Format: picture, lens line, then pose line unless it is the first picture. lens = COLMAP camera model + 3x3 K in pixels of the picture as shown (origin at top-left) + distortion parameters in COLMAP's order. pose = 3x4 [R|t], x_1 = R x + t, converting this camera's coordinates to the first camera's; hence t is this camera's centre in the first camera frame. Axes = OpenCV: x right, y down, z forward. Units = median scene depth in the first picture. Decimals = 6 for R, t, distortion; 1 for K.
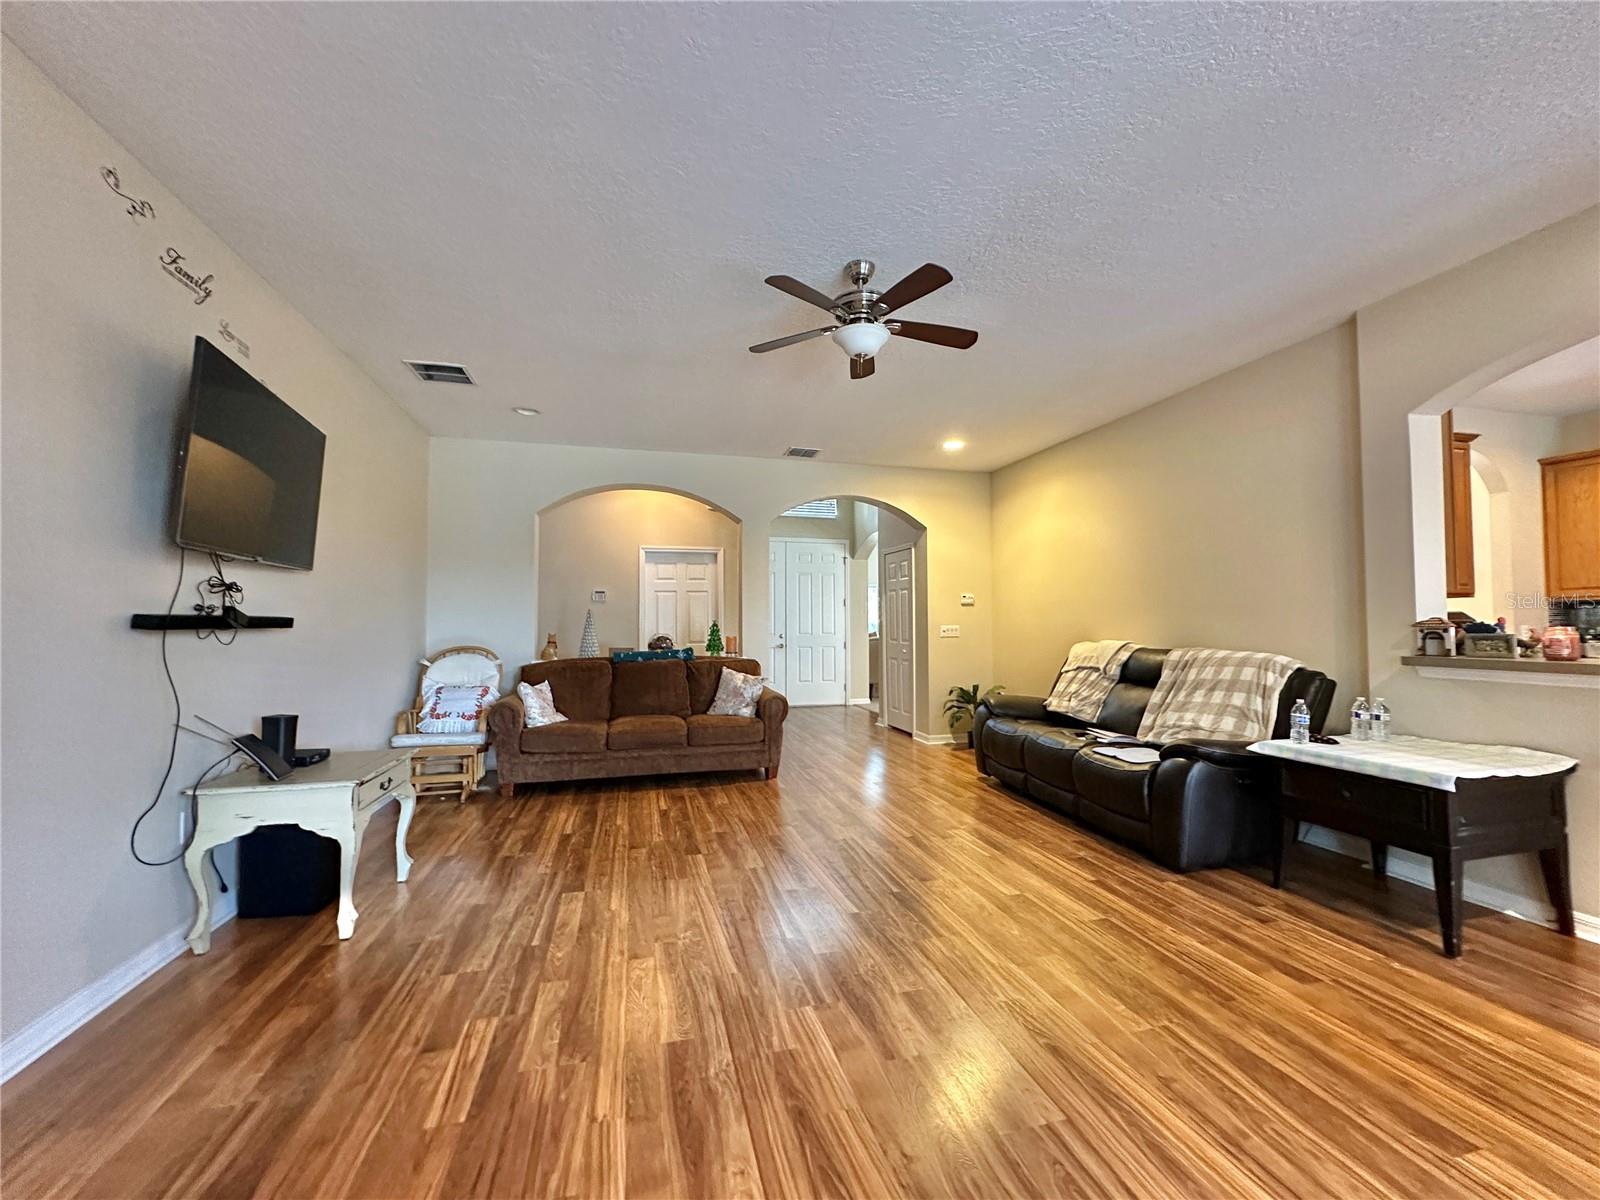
lens RADIAL K [[638.5, 0, 803.1], [0, 638.5, 601.2], [0, 0, 1]] dist [-0.001961, -0.000287]
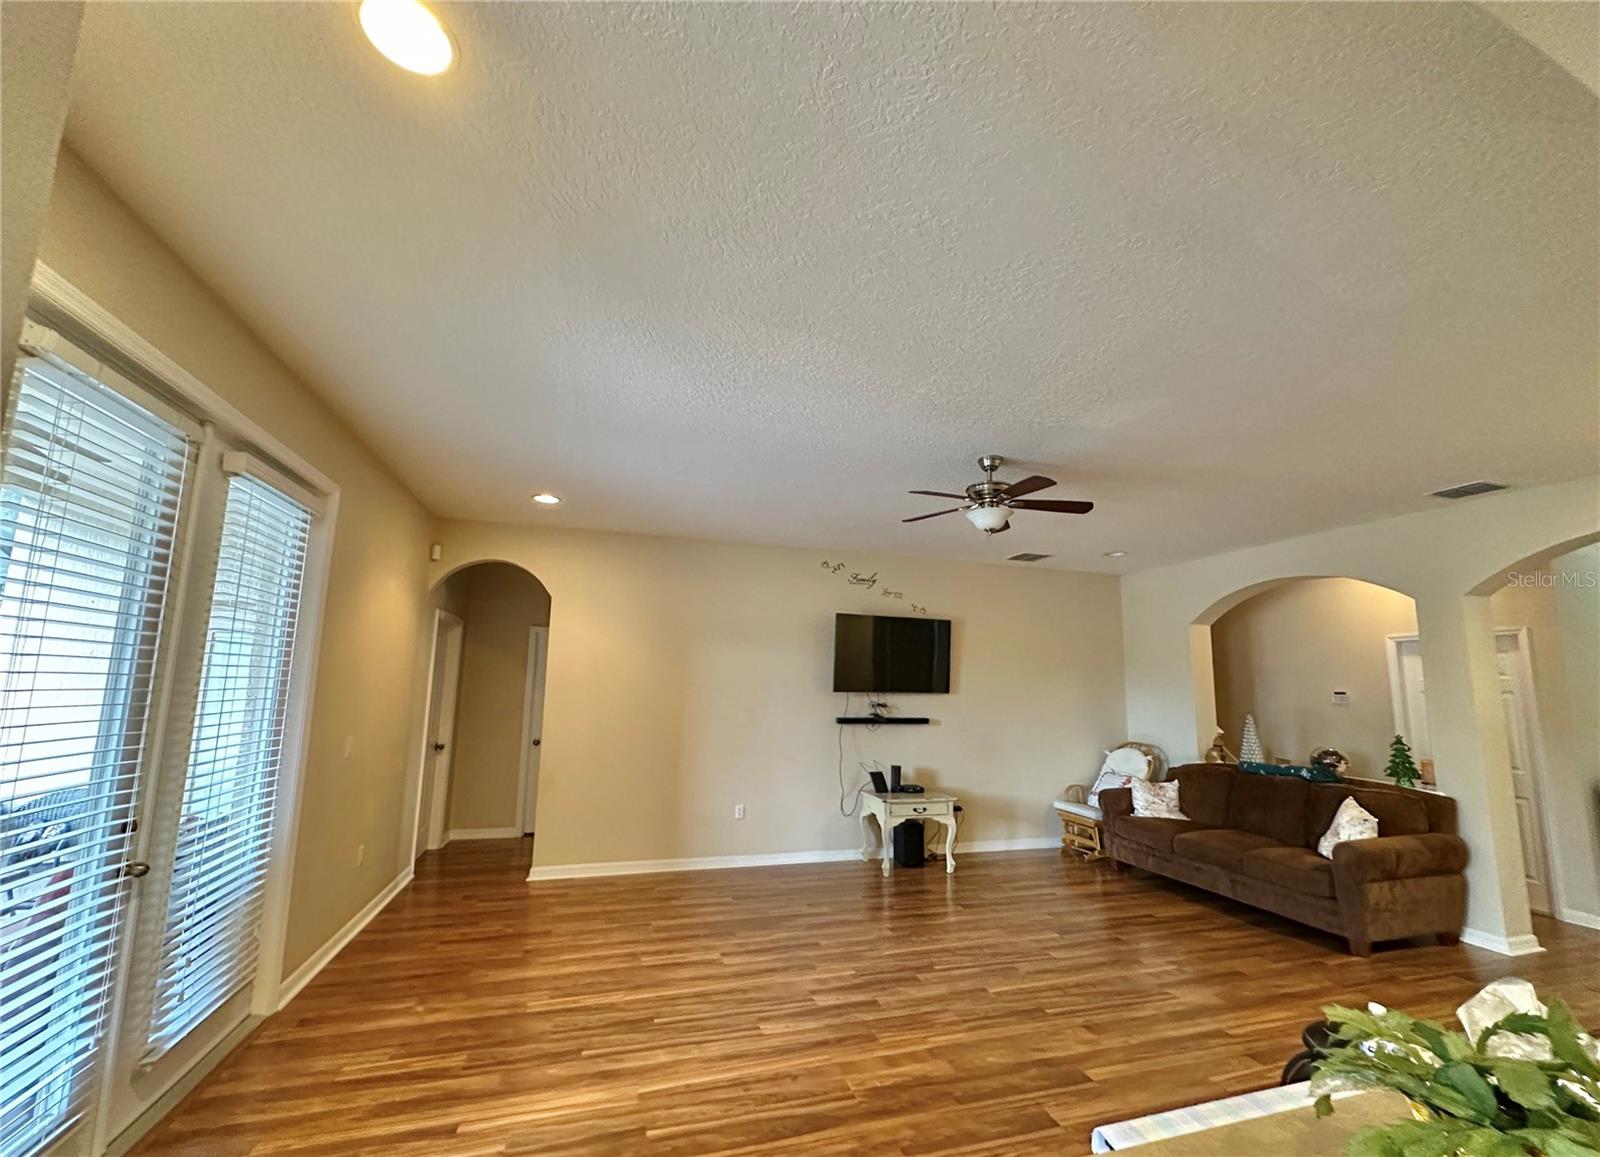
lens RADIAL K [[596.3, 0, 795.2], [0, 596.3, 614.8], [0, 0, 1]] dist [0.000270, 0.000057]
pose [[0.052354, -0.122910, -0.991036, 1.239134], [0.014191, 0.992388, -0.122328, -0.086960], [0.998528, -0.007659, 0.053699, 0.558967]]
